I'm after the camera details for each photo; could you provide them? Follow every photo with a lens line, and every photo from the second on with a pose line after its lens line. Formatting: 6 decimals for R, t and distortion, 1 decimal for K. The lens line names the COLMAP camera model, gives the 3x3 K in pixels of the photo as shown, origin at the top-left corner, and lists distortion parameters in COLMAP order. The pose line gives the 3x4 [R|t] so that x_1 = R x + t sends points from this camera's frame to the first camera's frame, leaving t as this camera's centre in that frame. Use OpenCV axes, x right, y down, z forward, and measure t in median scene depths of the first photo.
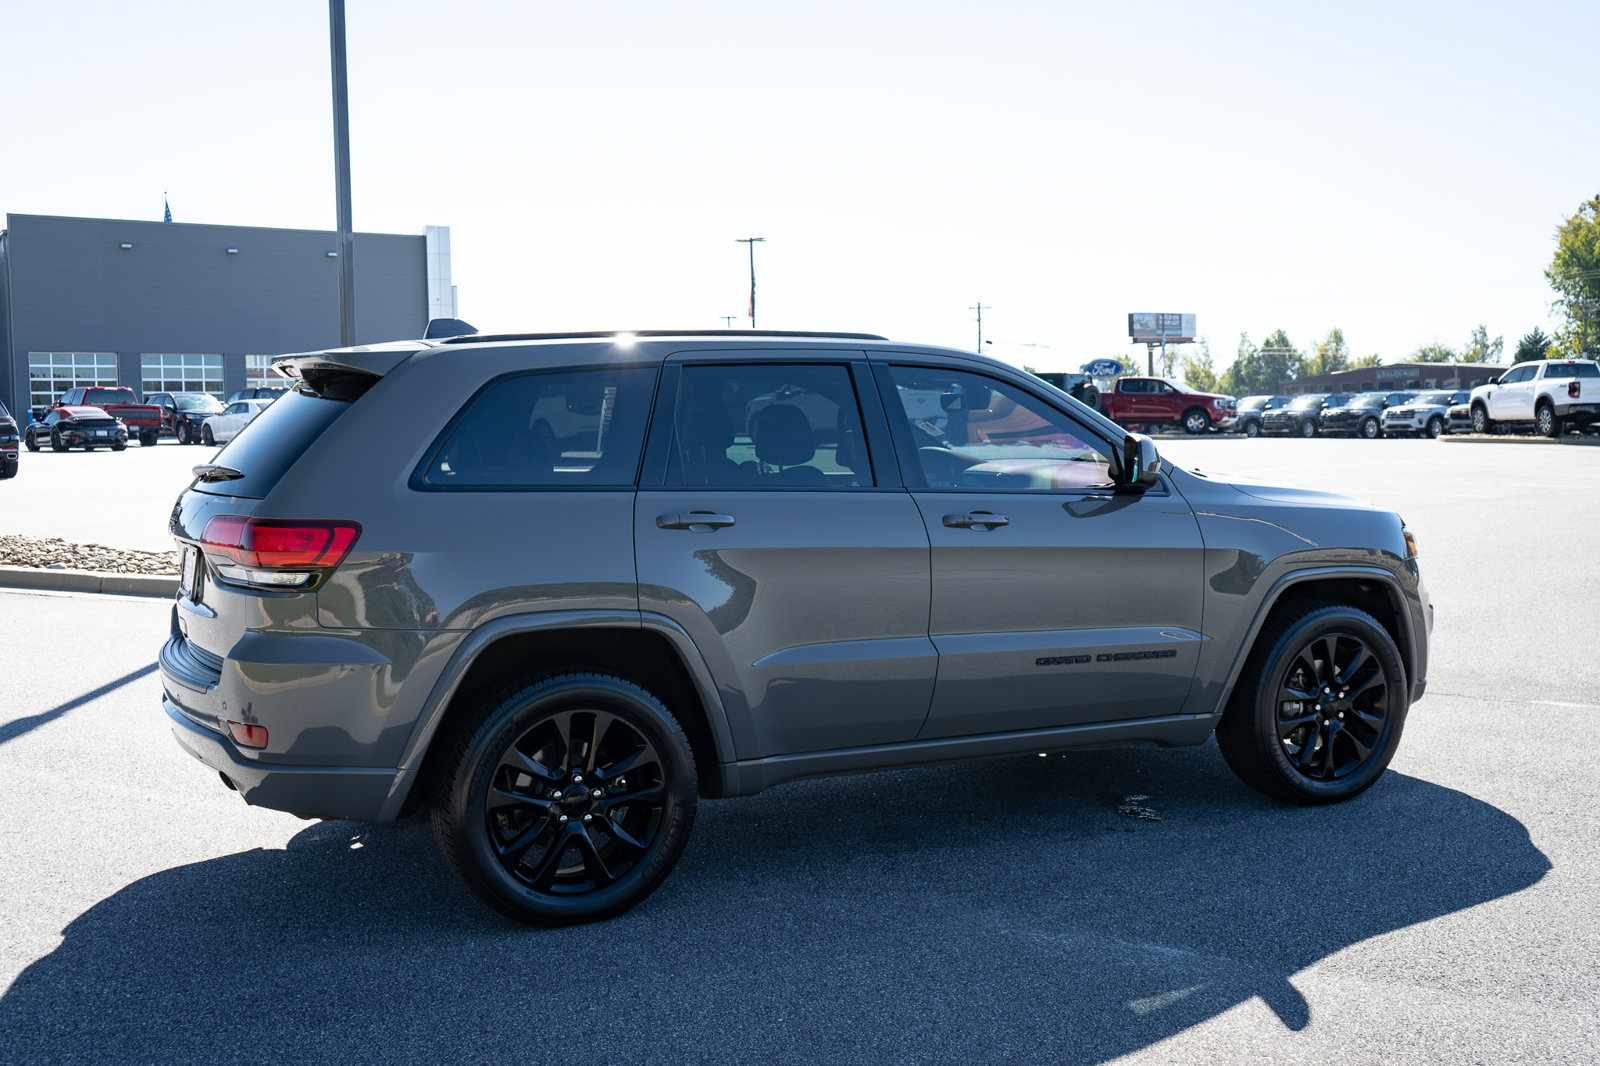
lens RADIAL K [[1698.5, 0, 800.0], [0, 1698.5, 533.0], [0, 0, 1]] dist [0.003002, 0.013309]
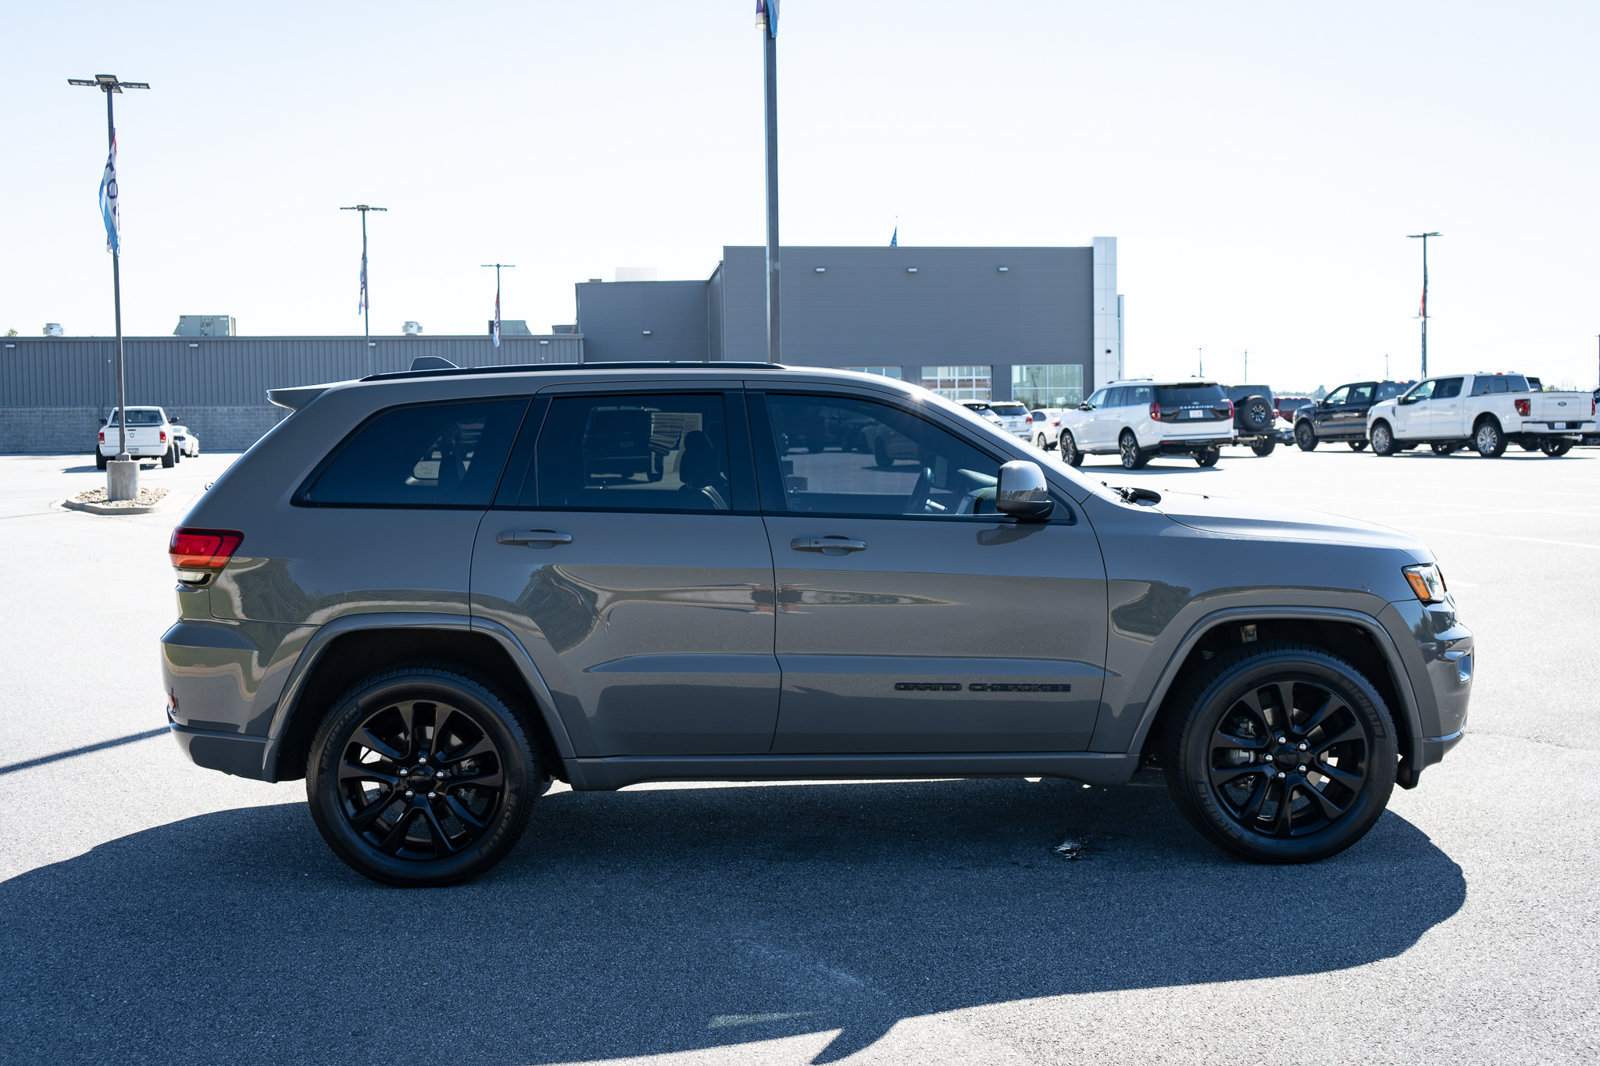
lens RADIAL K [[1698.5, 0, 800.0], [0, 1698.5, 533.0], [0, 0, 1]] dist [0.003002, 0.013309]
pose [[0.899785, 0.024937, -0.435620, 0.532310], [-0.026226, 0.999651, 0.003054, -0.016877], [0.435544, 0.008677, 0.900126, 0.069220]]
